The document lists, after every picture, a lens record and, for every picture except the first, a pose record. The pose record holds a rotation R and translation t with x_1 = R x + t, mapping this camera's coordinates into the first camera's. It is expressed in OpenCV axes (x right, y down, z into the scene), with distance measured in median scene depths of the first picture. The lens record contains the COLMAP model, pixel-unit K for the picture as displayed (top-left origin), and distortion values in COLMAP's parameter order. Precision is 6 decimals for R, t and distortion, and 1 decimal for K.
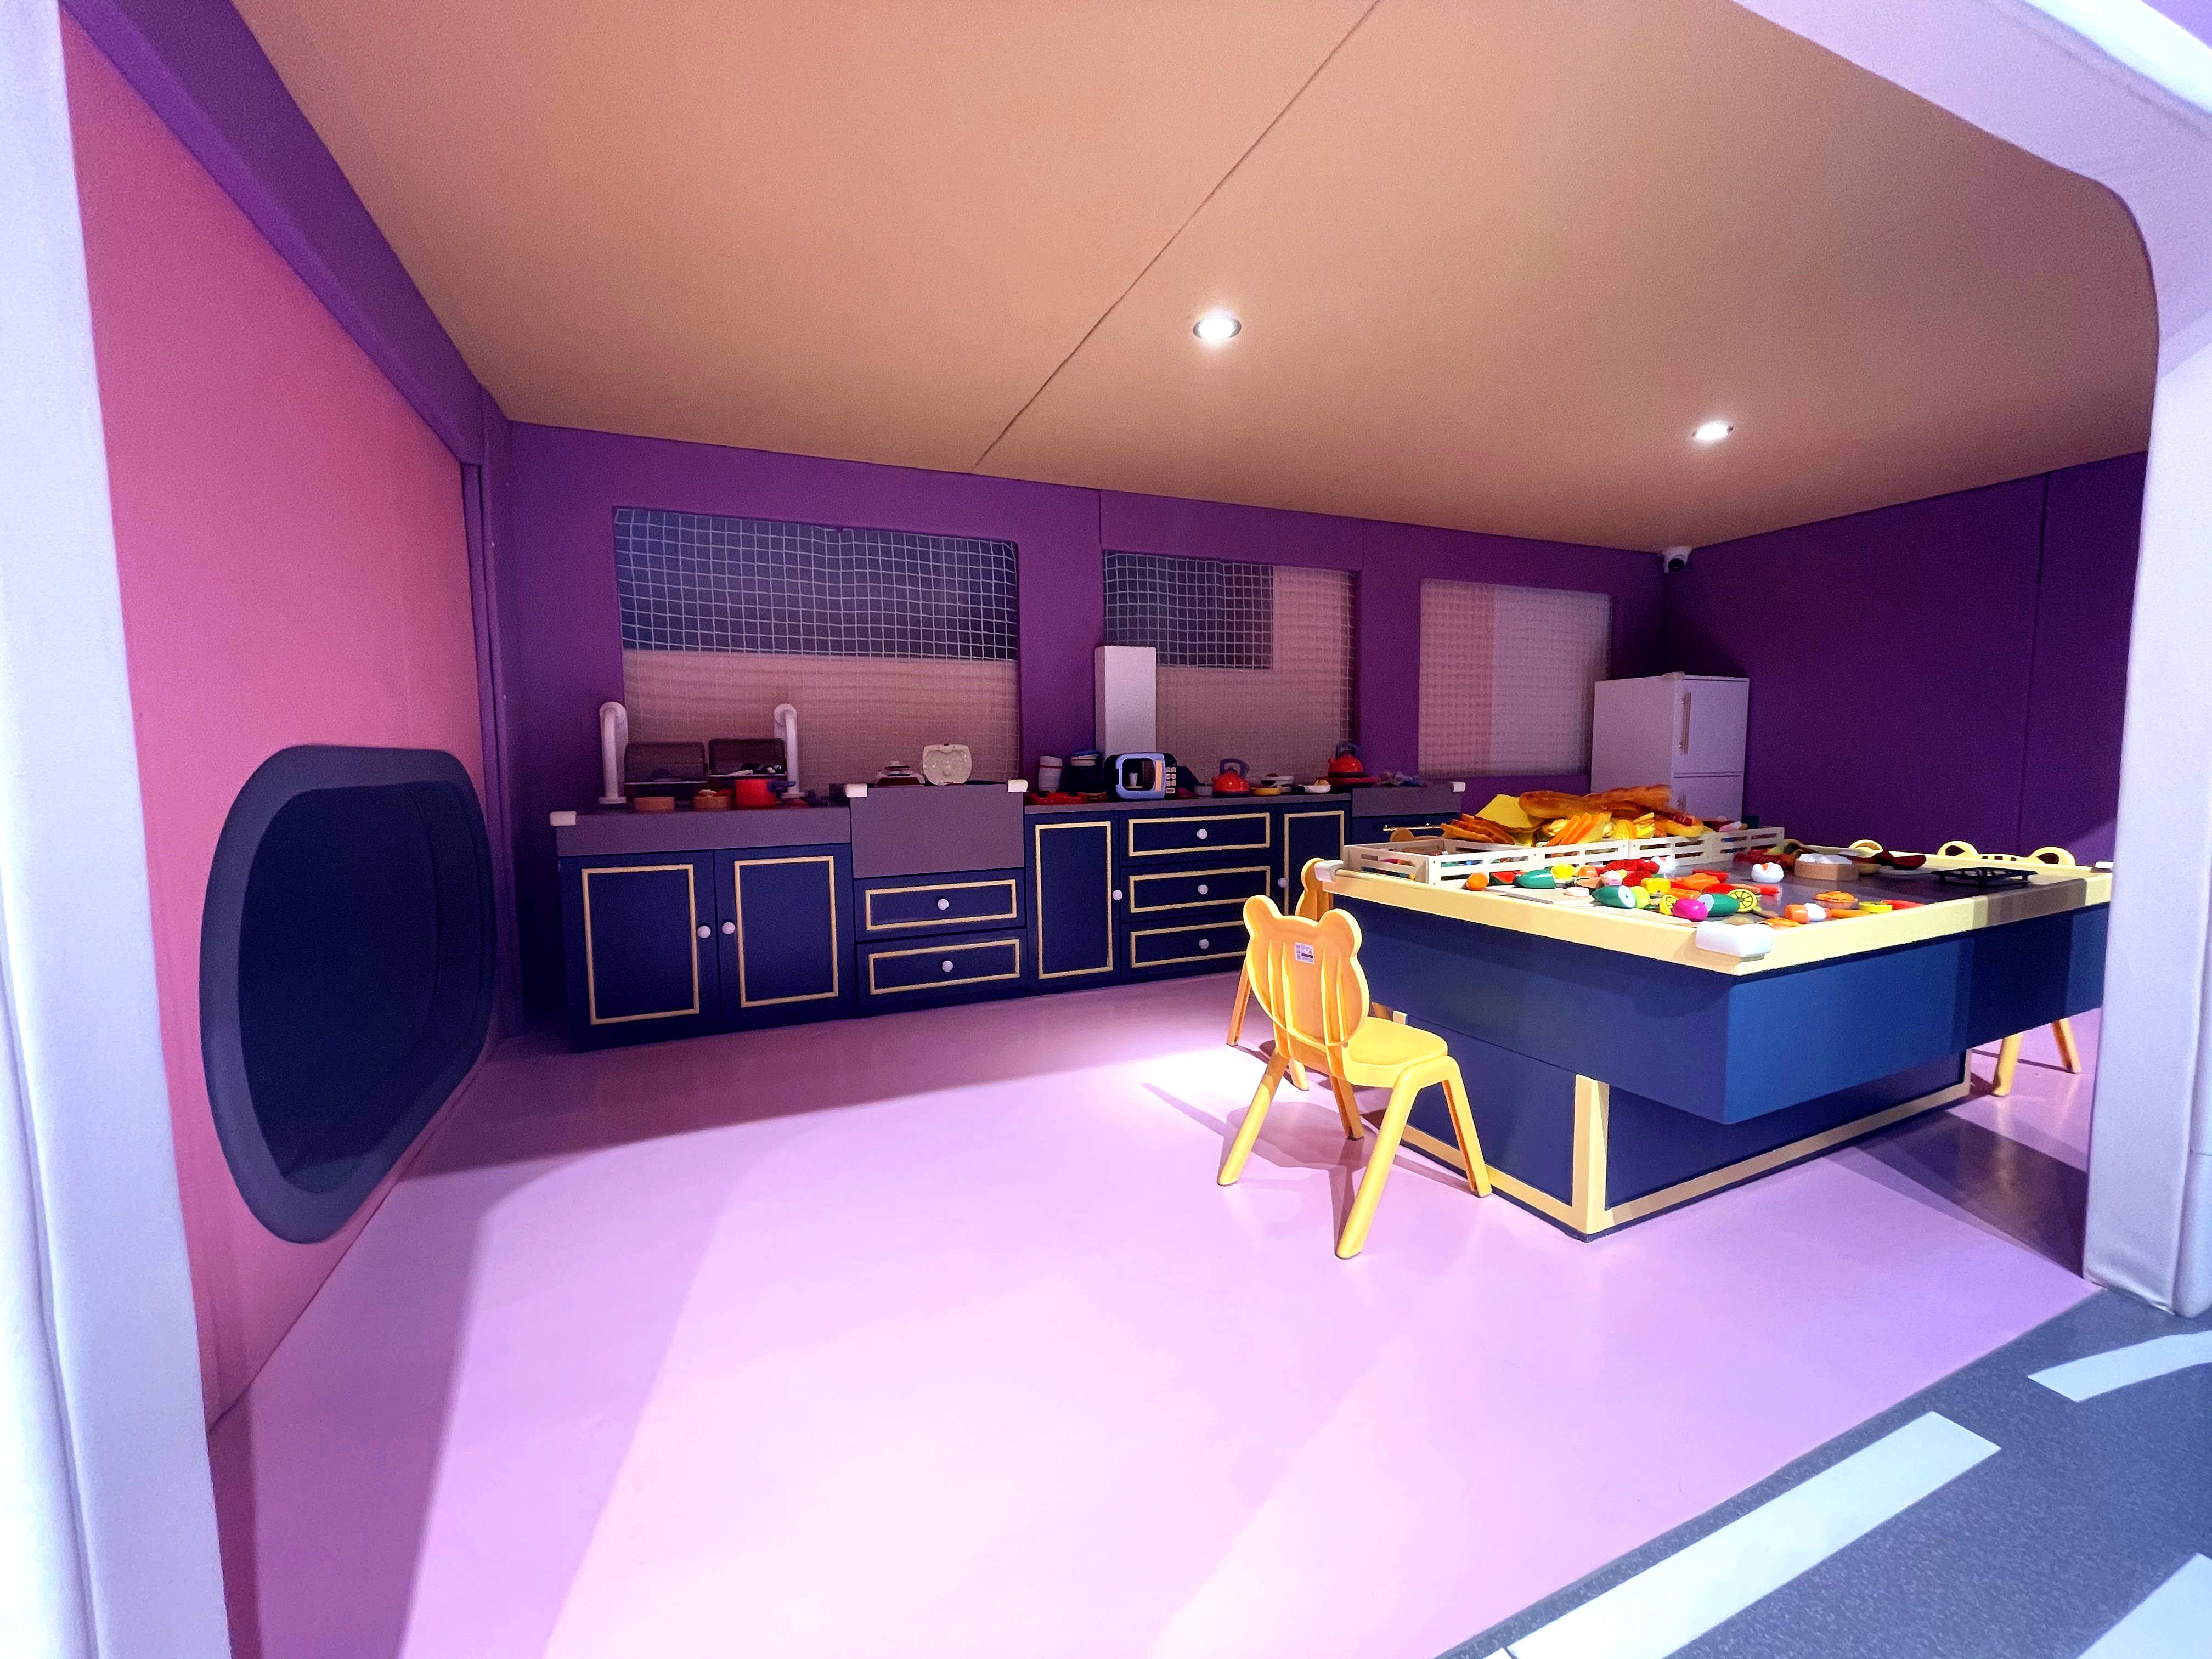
lens RADIAL K [[892.1, 0, 1100.2], [0, 892.1, 832.9], [0, 0, 1]] dist [0.000071, -0.000002]
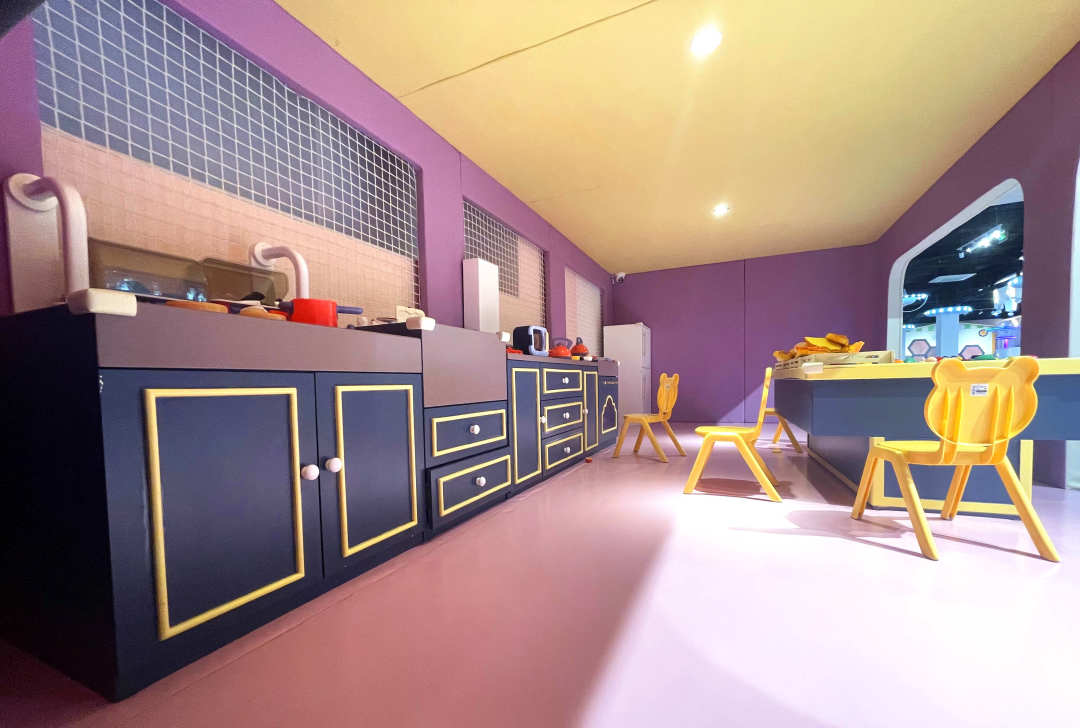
lens RADIAL K [[437.0, 0, 538.1], [0, 437.0, 404.4], [0, 0, 1]] dist [0.012179, -0.000031]
pose [[0.750534, -0.037556, 0.659764, -0.495279], [0.071619, 0.997126, -0.024713, 0.067046], [-0.656940, 0.065799, 0.751067, 0.506507]]
